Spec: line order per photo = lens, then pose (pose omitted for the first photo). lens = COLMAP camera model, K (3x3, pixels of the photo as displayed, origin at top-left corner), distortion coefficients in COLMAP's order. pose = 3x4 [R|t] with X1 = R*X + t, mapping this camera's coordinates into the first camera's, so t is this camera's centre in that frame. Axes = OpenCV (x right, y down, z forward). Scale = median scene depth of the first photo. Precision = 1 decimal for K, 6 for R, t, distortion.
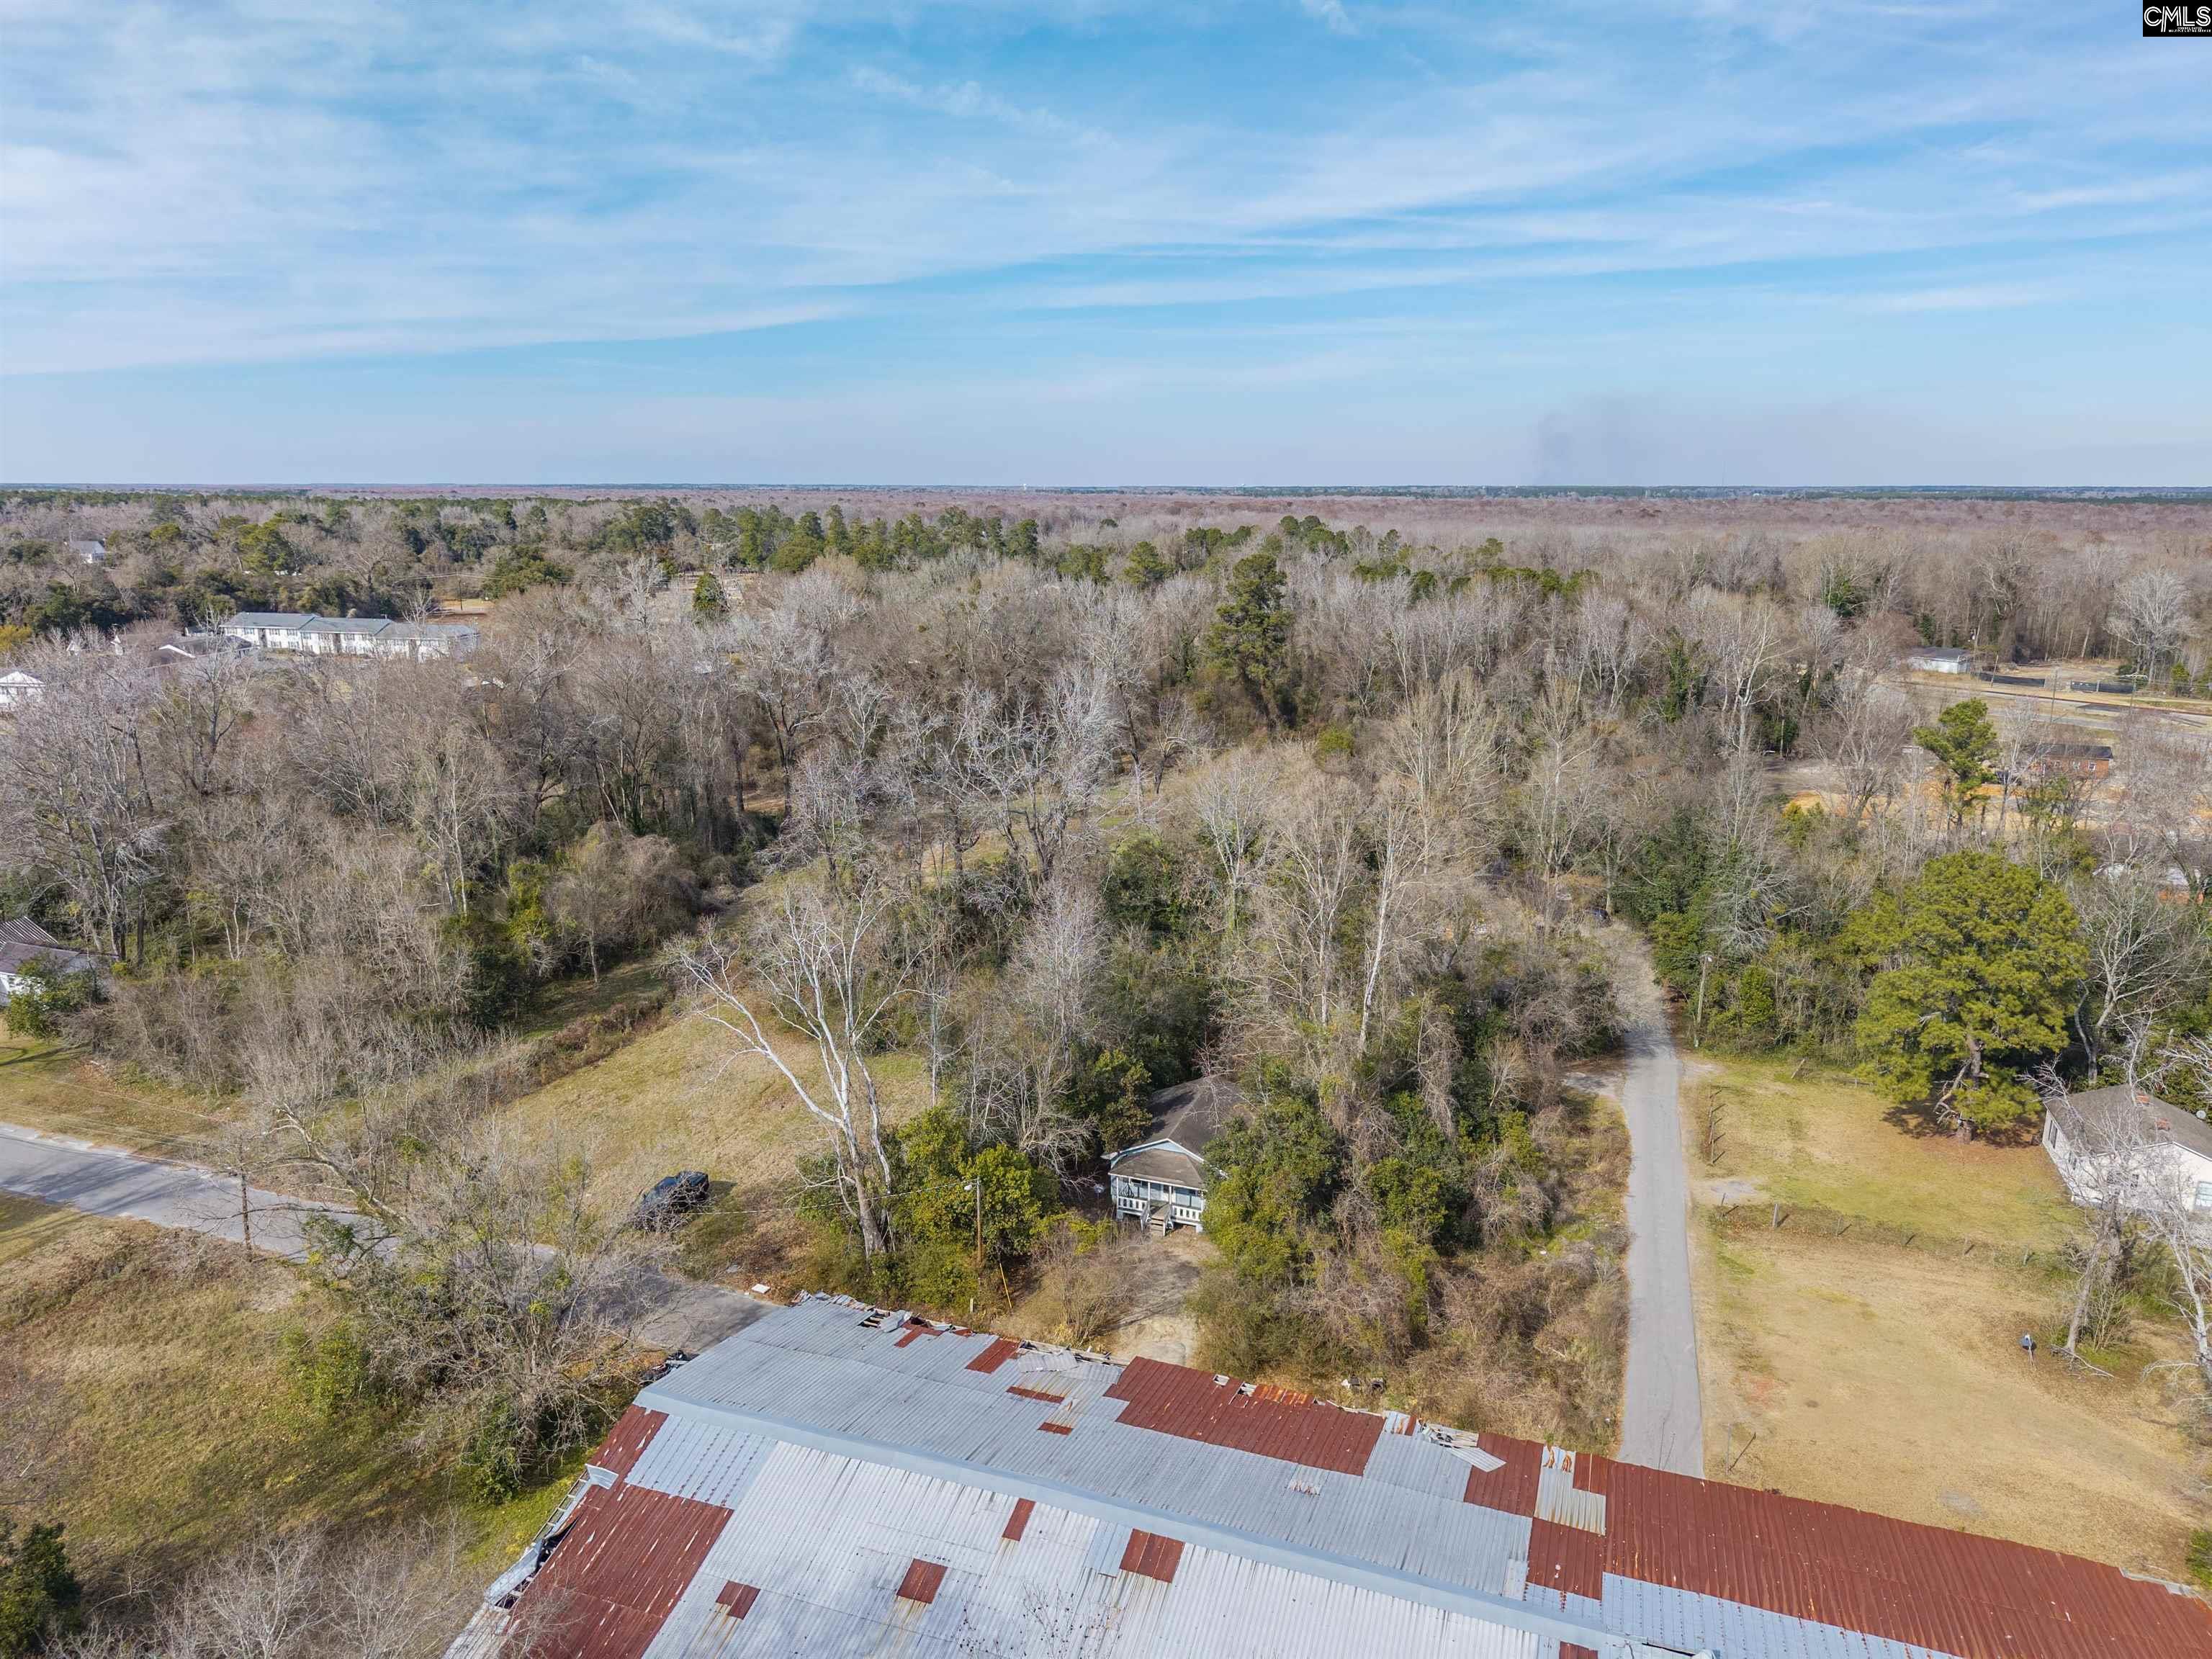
lens RADIAL K [[1482.8, 0, 1096.9], [0, 1482.8, 820.5], [0, 0, 1]] dist [0.012759, -0.013182]
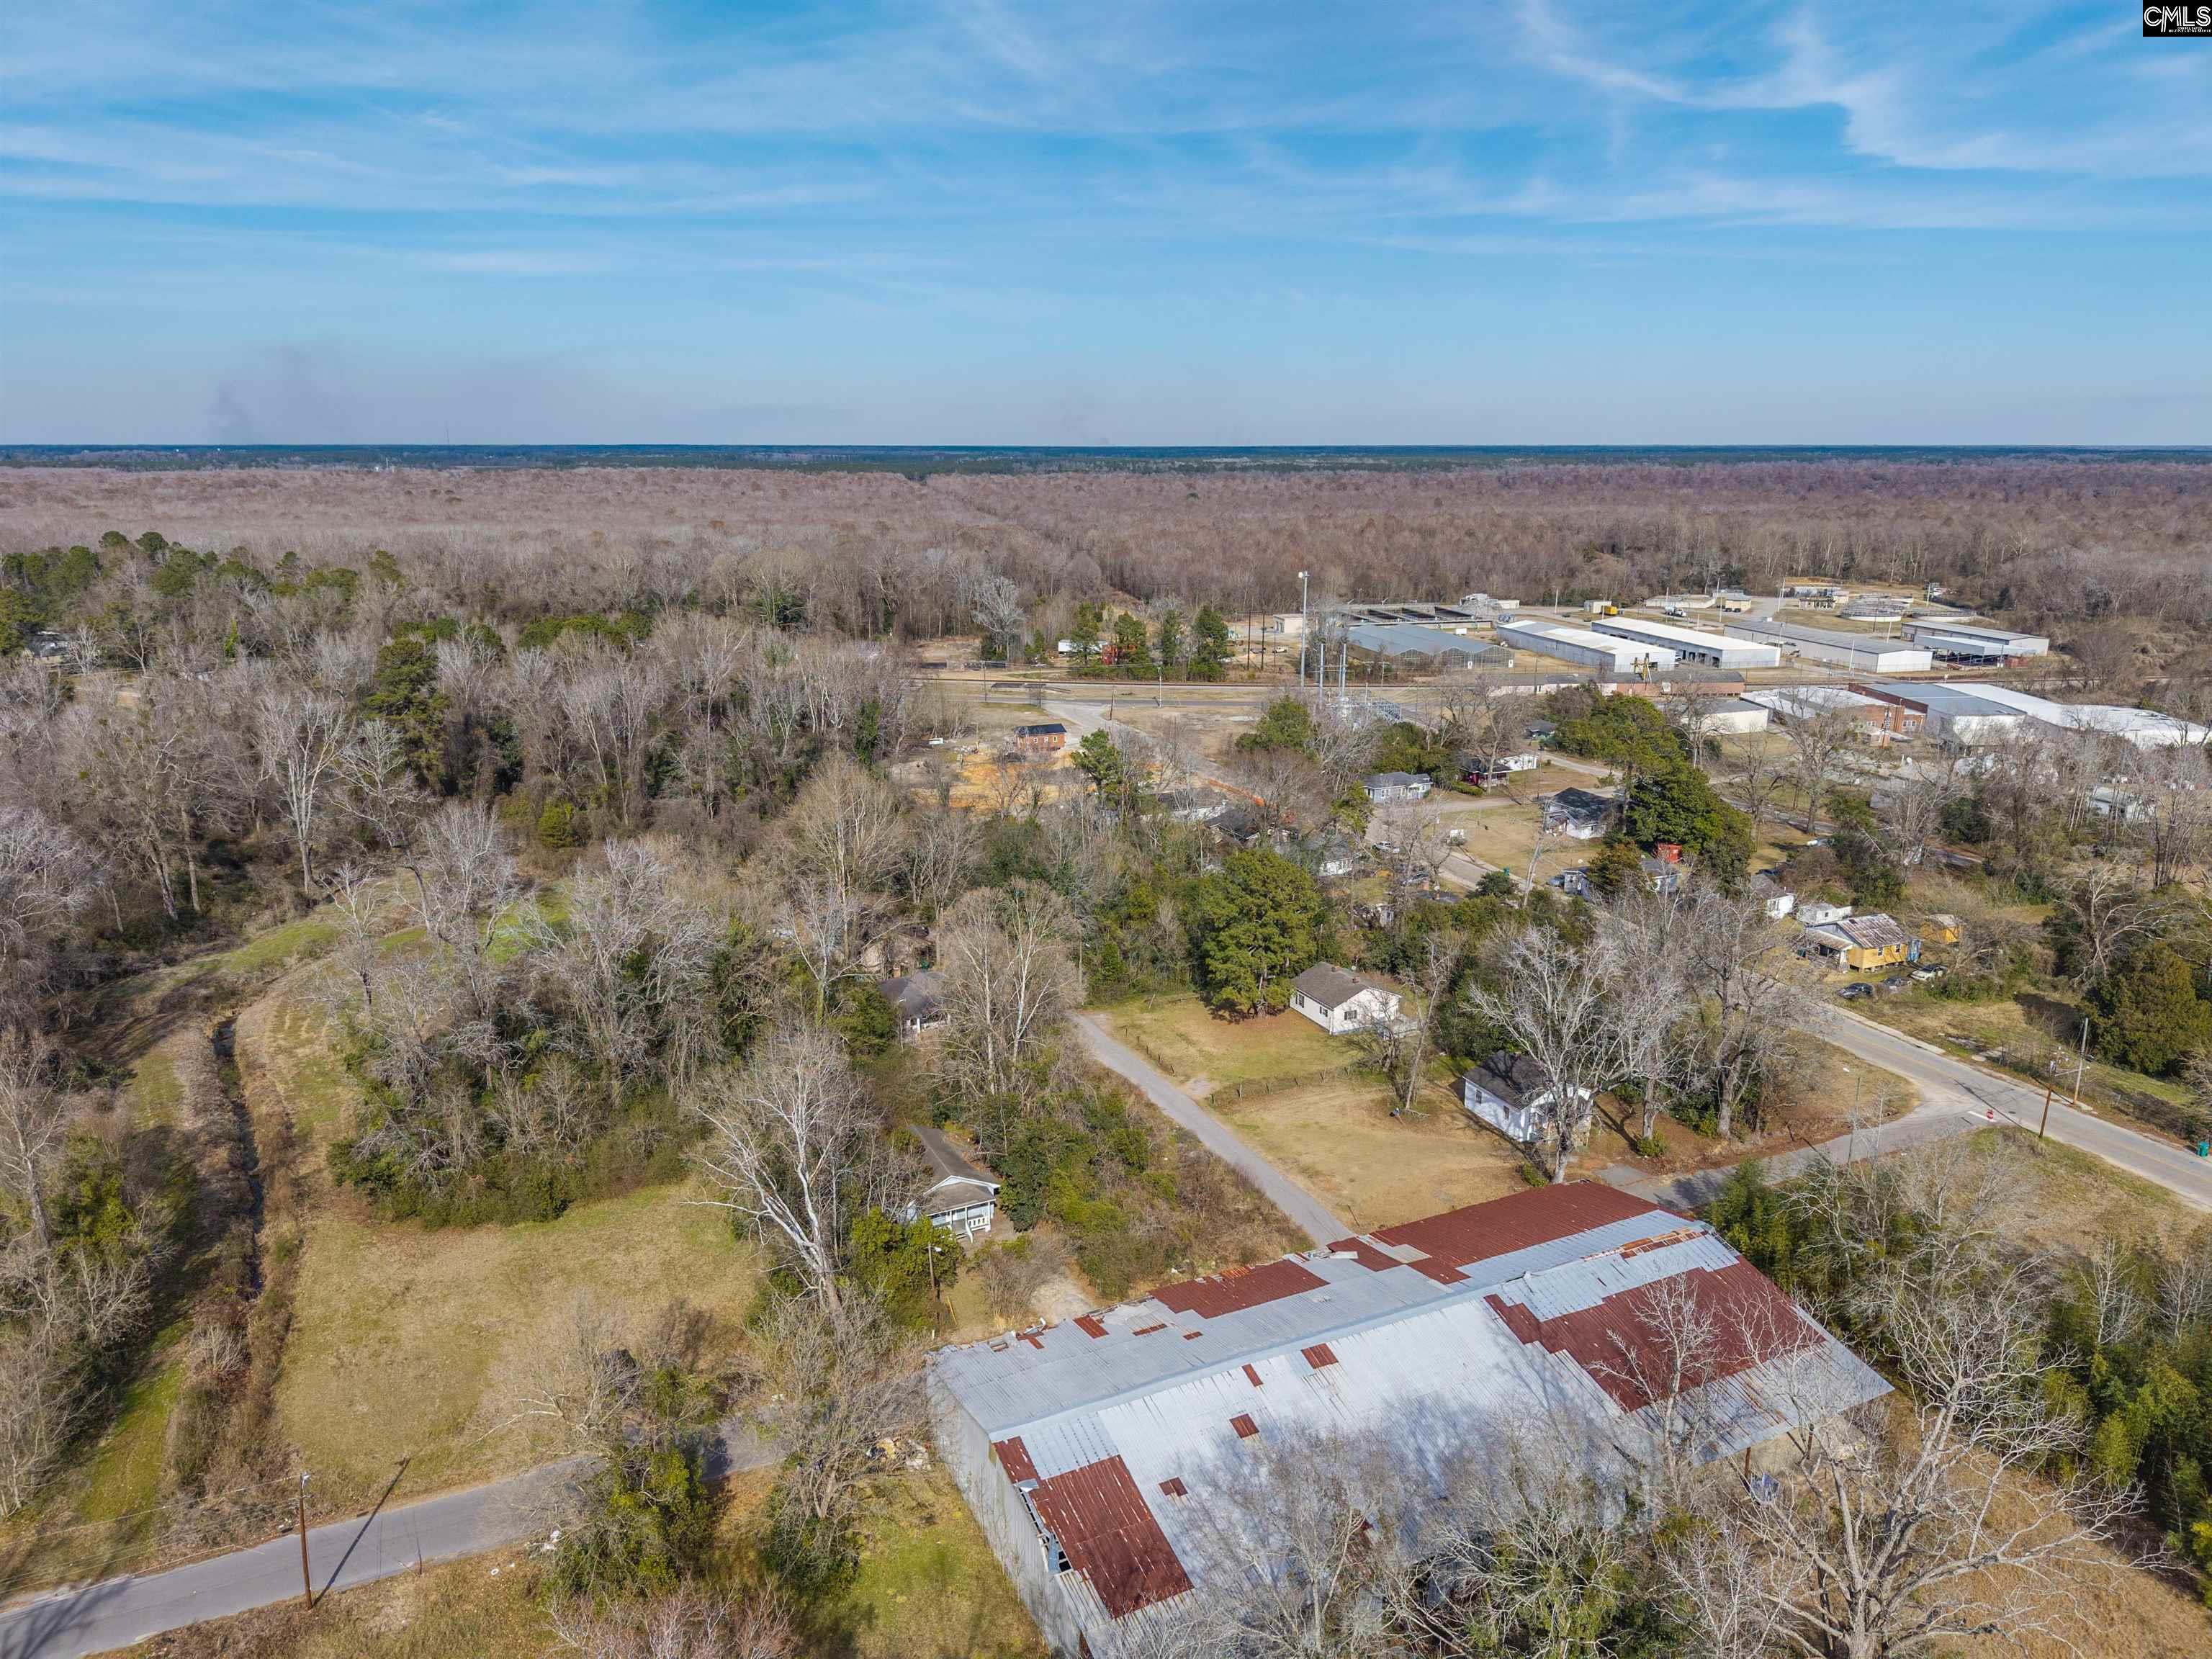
lens RADIAL K [[1482.8, 0, 1101.8], [0, 1482.8, 837.2], [0, 0, 1]] dist [0.012759, -0.013182]
pose [[0.696435, -0.186730, 0.692900, -0.735240], [0.160144, 0.981644, 0.103583, -0.207382], [-0.699523, 0.038825, 0.713555, -0.082543]]
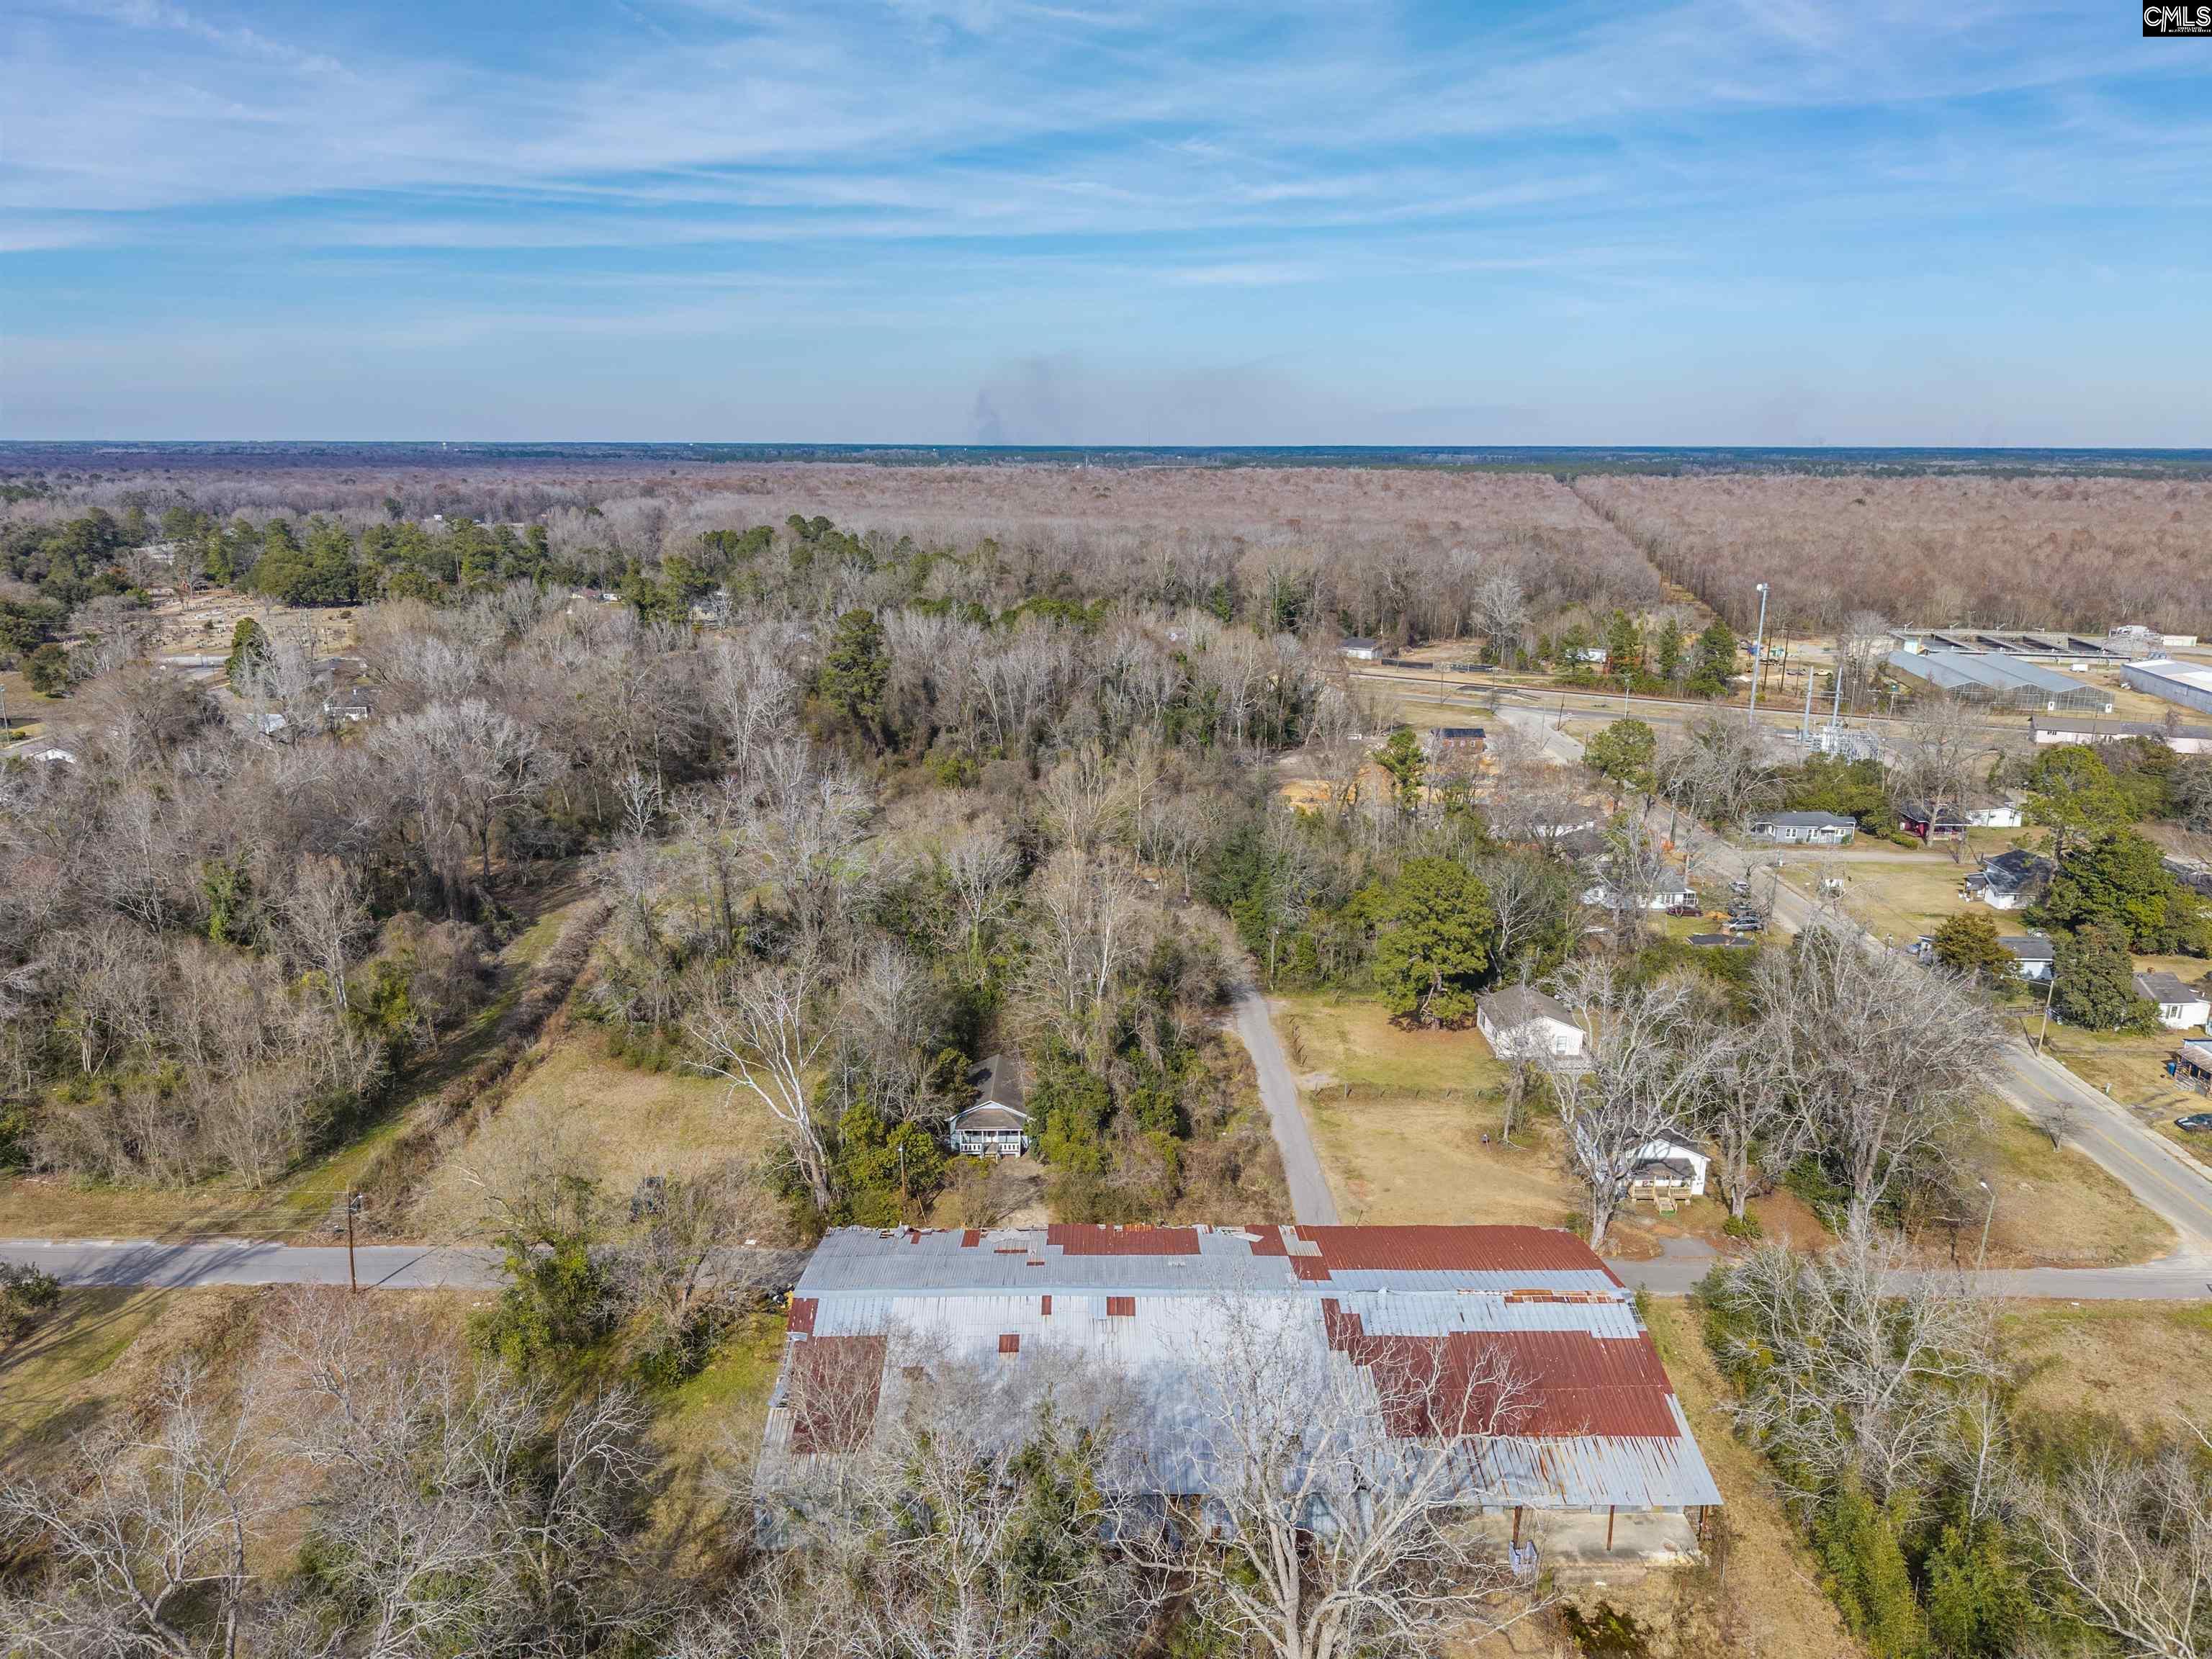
lens RADIAL K [[1482.8, 0, 1101.4], [0, 1482.8, 830.4], [0, 0, 1]] dist [0.012759, -0.013182]
pose [[0.935484, -0.088868, 0.342012, -0.335450], [0.077099, 0.995873, 0.047882, -0.122778], [-0.344856, -0.018424, 0.938475, -0.450112]]
